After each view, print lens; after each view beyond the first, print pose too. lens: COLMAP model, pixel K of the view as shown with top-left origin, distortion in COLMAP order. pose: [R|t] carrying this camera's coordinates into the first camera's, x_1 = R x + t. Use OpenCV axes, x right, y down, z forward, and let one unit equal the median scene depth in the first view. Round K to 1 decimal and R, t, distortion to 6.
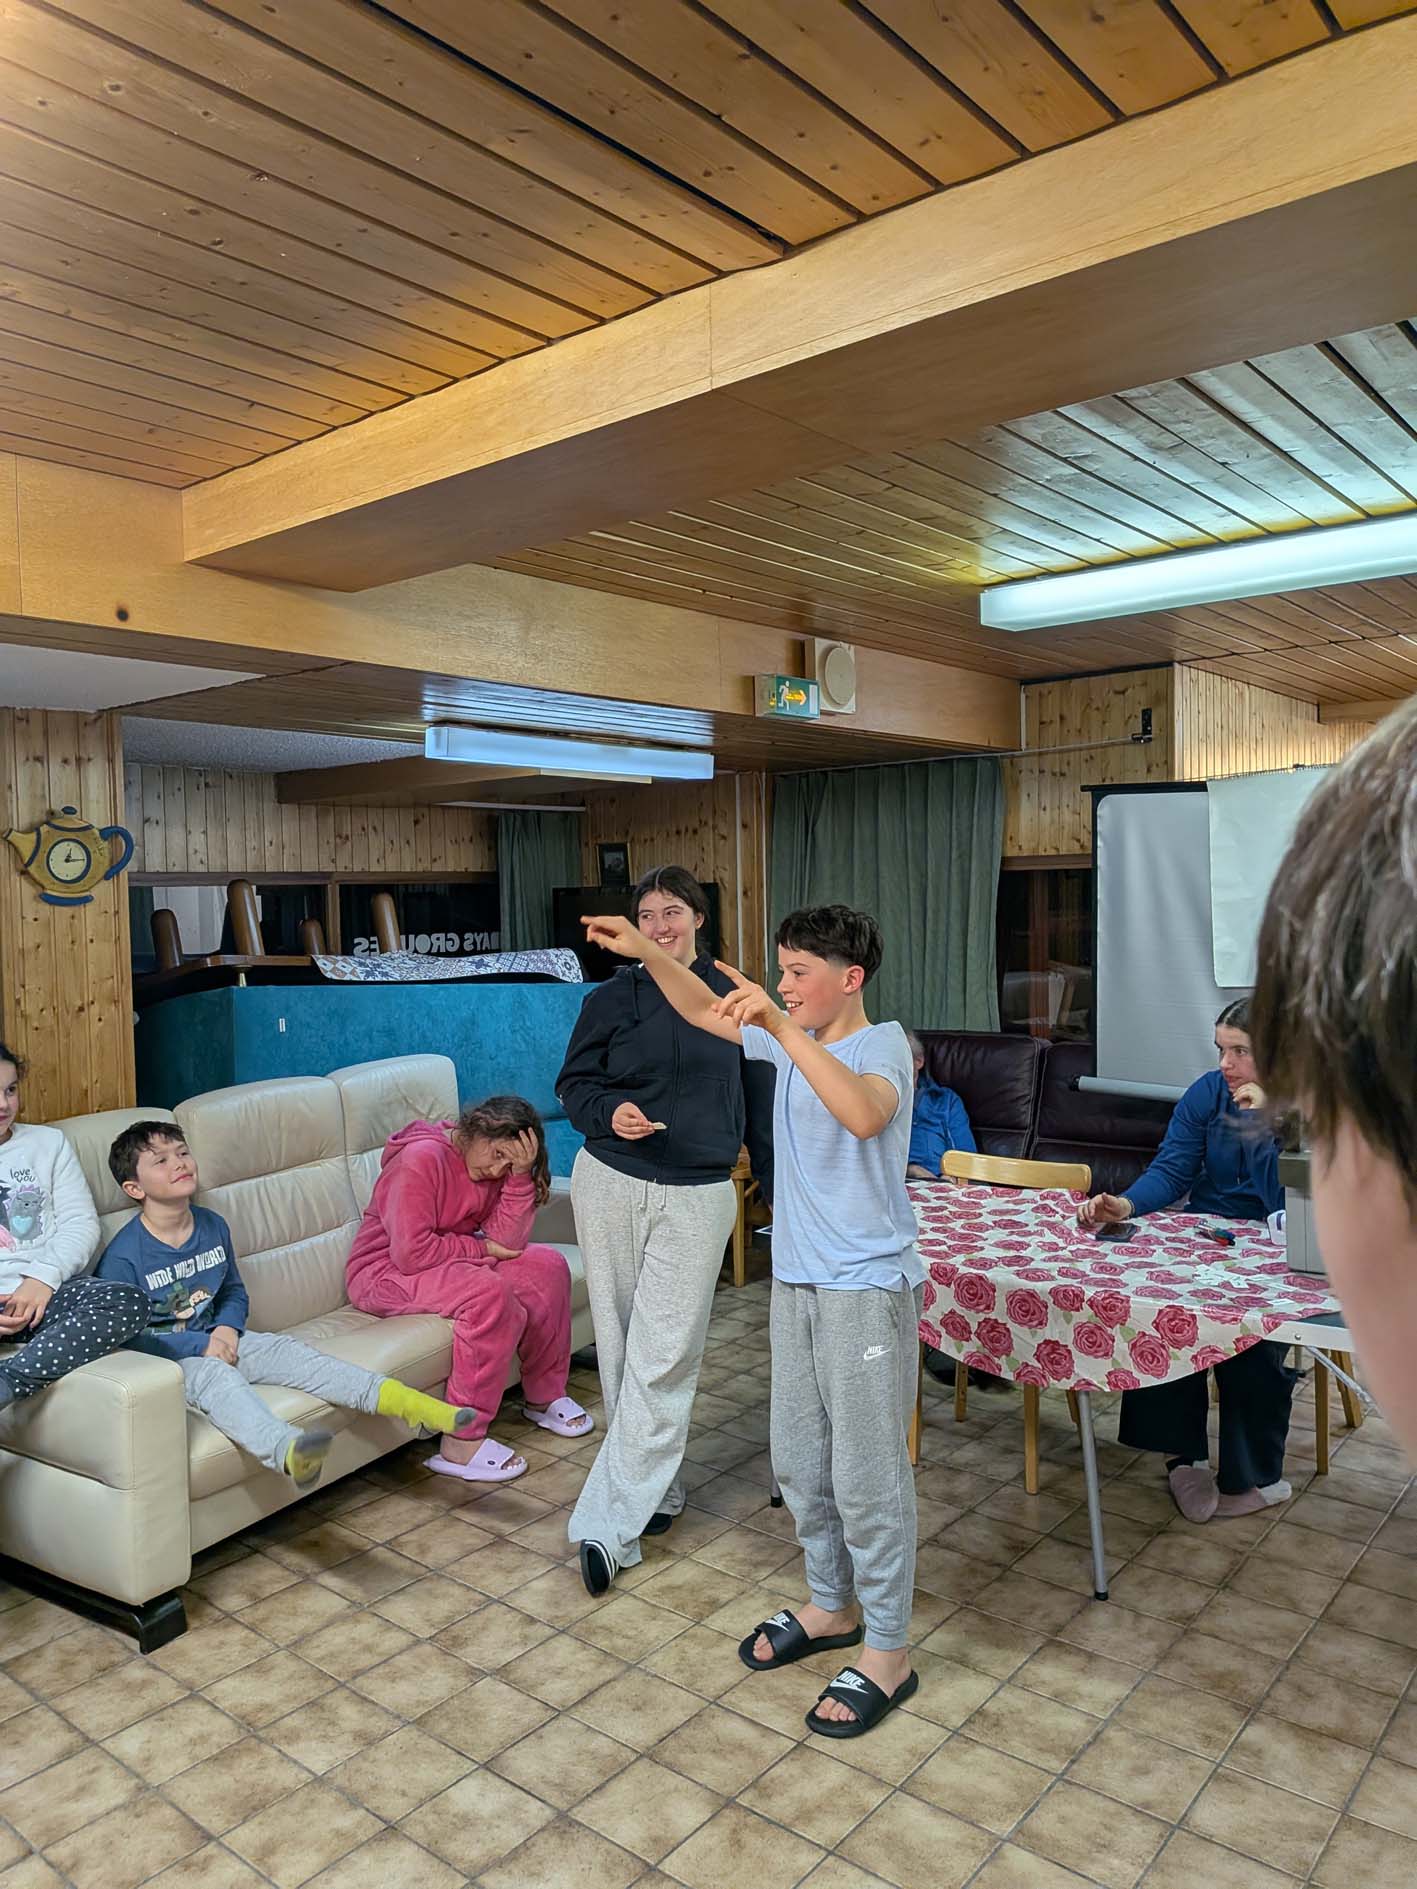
lens RADIAL K [[1378.5, 0, 676.3], [0, 1378.5, 919.5], [0, 0, 1]] dist [0.023361, -0.054743]
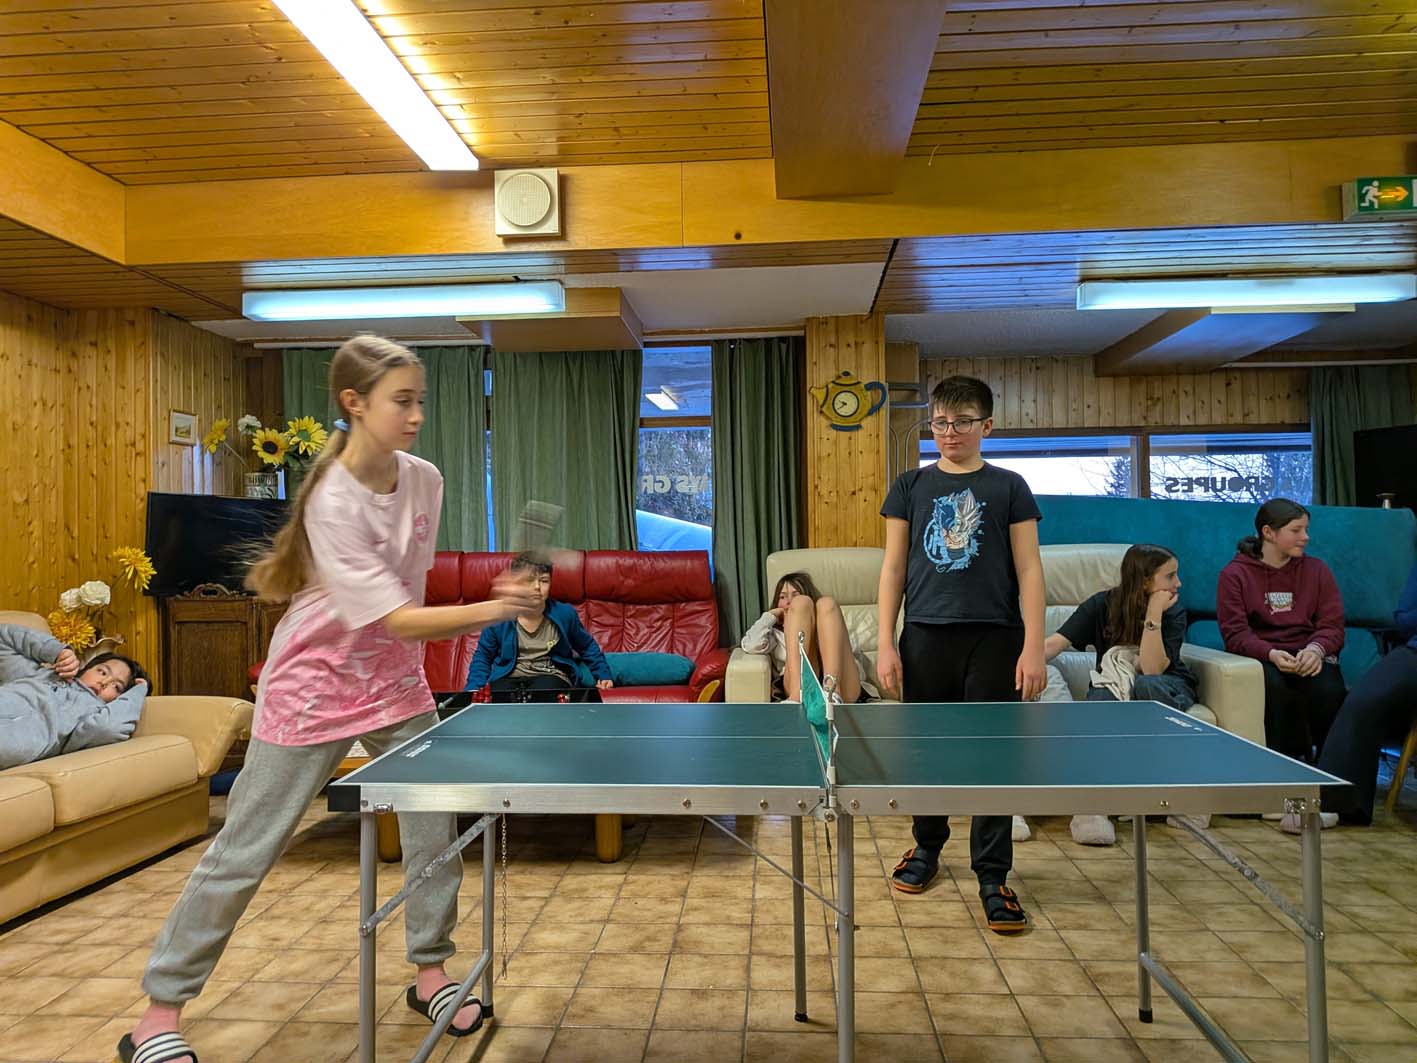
lens RADIAL K [[1034.1, 0, 702.4], [0, 1034.1, 518.8], [0, 0, 1]] dist [0.023361, -0.054743]
pose [[0.576404, -0.007156, -0.817134, 0.482006], [-0.018401, 0.999594, -0.021734, 0.126947], [0.816958, 0.027564, 0.576038, 0.141747]]
